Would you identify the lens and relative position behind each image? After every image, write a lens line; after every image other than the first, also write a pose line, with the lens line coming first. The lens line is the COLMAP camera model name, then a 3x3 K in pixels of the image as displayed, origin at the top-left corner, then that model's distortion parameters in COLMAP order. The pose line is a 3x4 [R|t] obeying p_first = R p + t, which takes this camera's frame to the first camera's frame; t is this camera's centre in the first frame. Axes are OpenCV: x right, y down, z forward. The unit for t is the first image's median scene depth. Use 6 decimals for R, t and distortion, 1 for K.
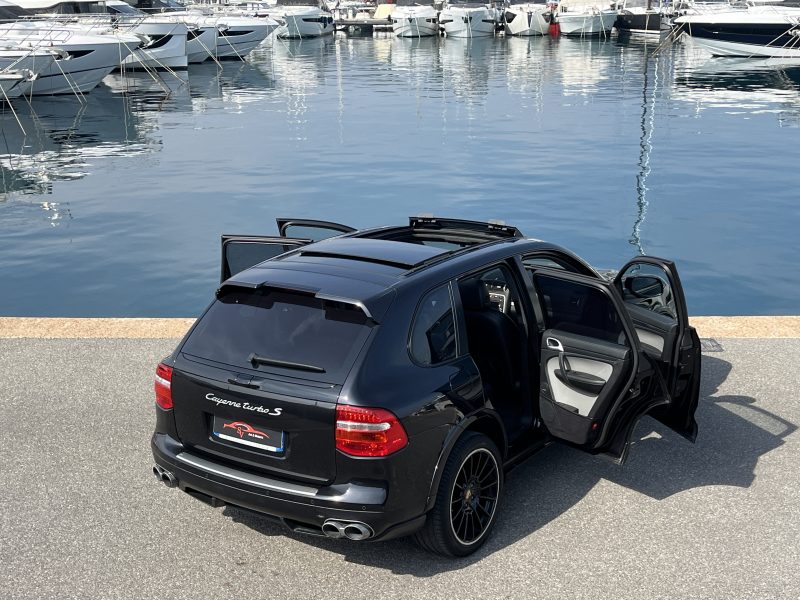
lens RADIAL K [[1206.7, 0, 414.3], [0, 1206.7, 297.8], [0, 0, 1]] dist [0.005916, 0.025428]
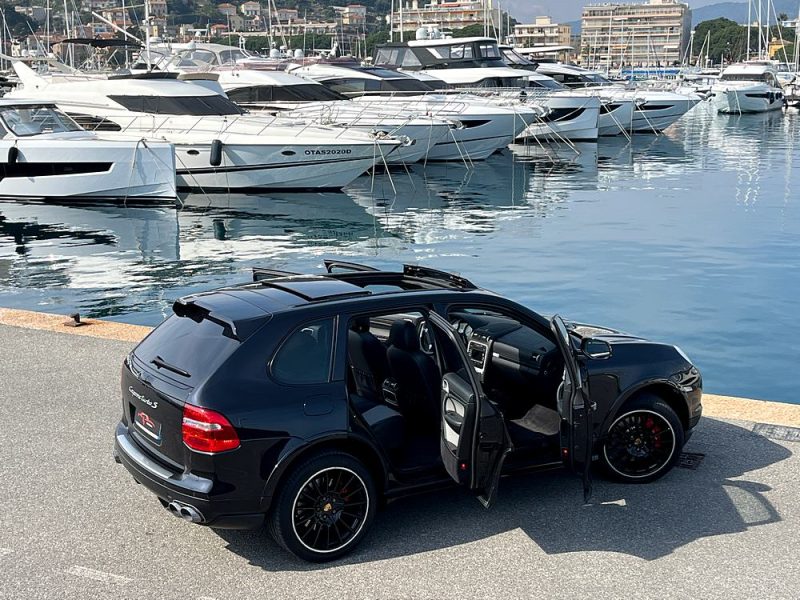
lens RADIAL K [[1189.3, 0, 378.5], [0, 1189.3, 299.1], [0, 0, 1]] dist [0.128037, -0.087064]
pose [[0.899545, 0.086831, -0.428112, 0.119767], [-0.111733, 0.993179, -0.033332, 0.000883], [0.422298, 0.077818, 0.903111, 0.002388]]
